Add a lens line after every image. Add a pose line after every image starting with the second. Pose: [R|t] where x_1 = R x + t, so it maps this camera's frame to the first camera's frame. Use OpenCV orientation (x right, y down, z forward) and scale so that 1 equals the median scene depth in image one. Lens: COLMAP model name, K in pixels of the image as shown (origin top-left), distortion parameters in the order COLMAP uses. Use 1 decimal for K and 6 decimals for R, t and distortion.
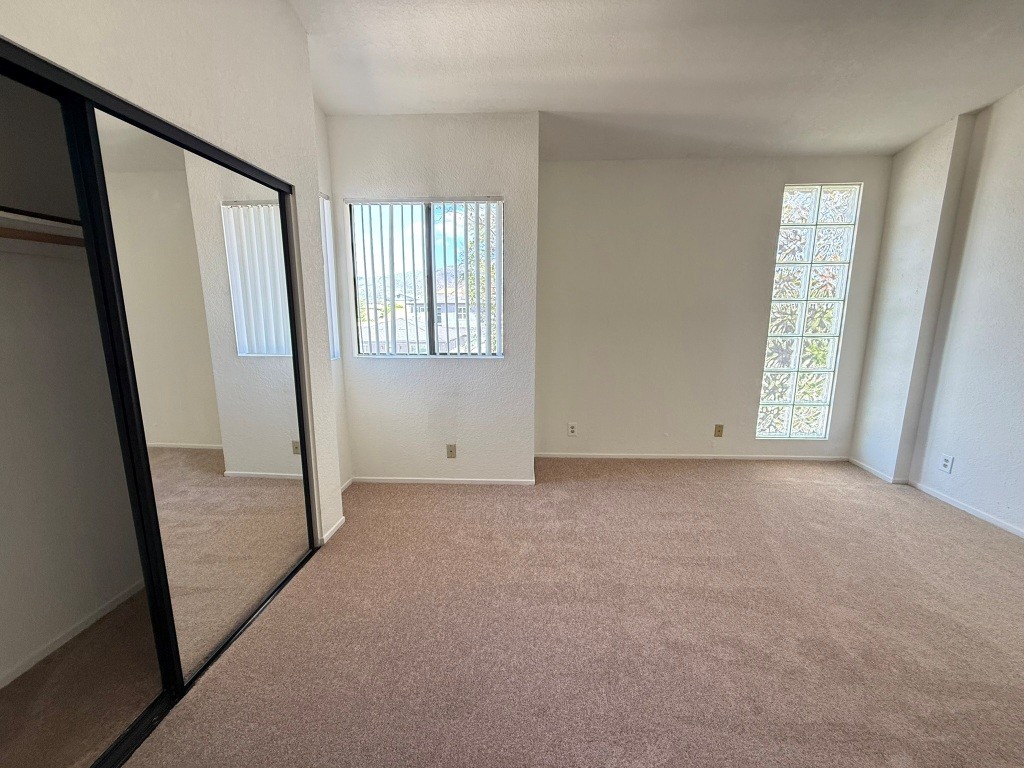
lens RADIAL K [[408.7, 0, 504.9], [0, 408.7, 381.8], [0, 0, 1]] dist [0.000310, 0.000287]
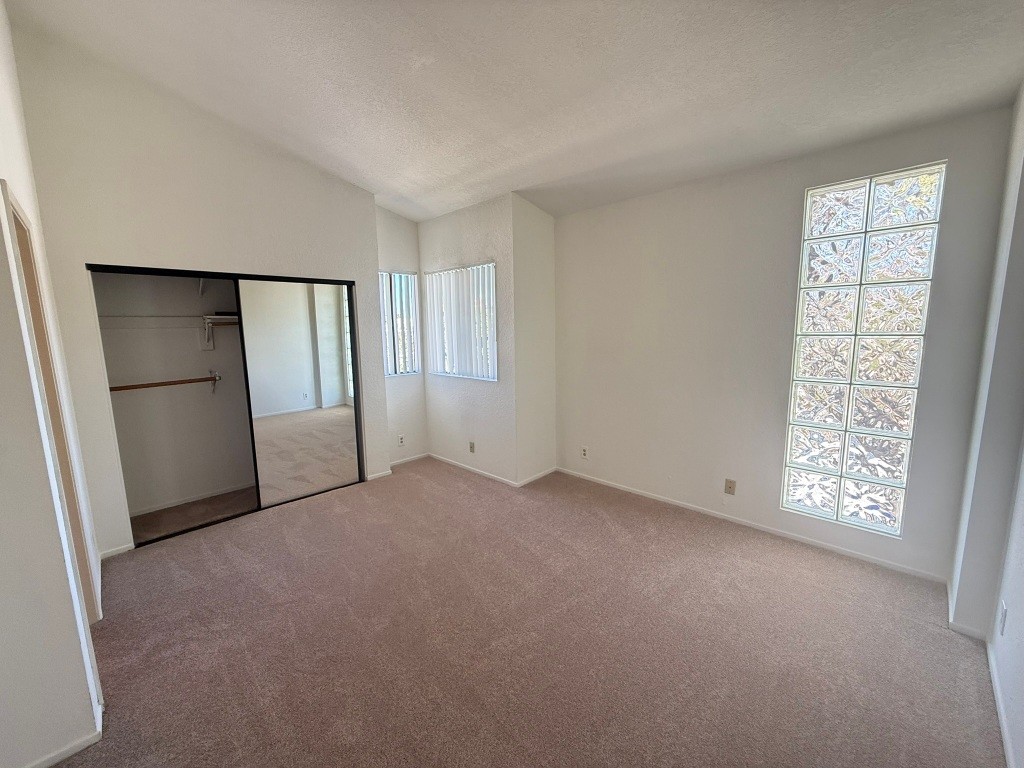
lens RADIAL K [[408.7, 0, 507.5], [0, 408.7, 381.1], [0, 0, 1]] dist [0.000310, 0.000287]
pose [[0.741171, 0.076061, -0.666993, 0.809239], [-0.104407, 0.994531, -0.002606, -0.052860], [0.663147, 0.071571, 0.745059, 0.057863]]
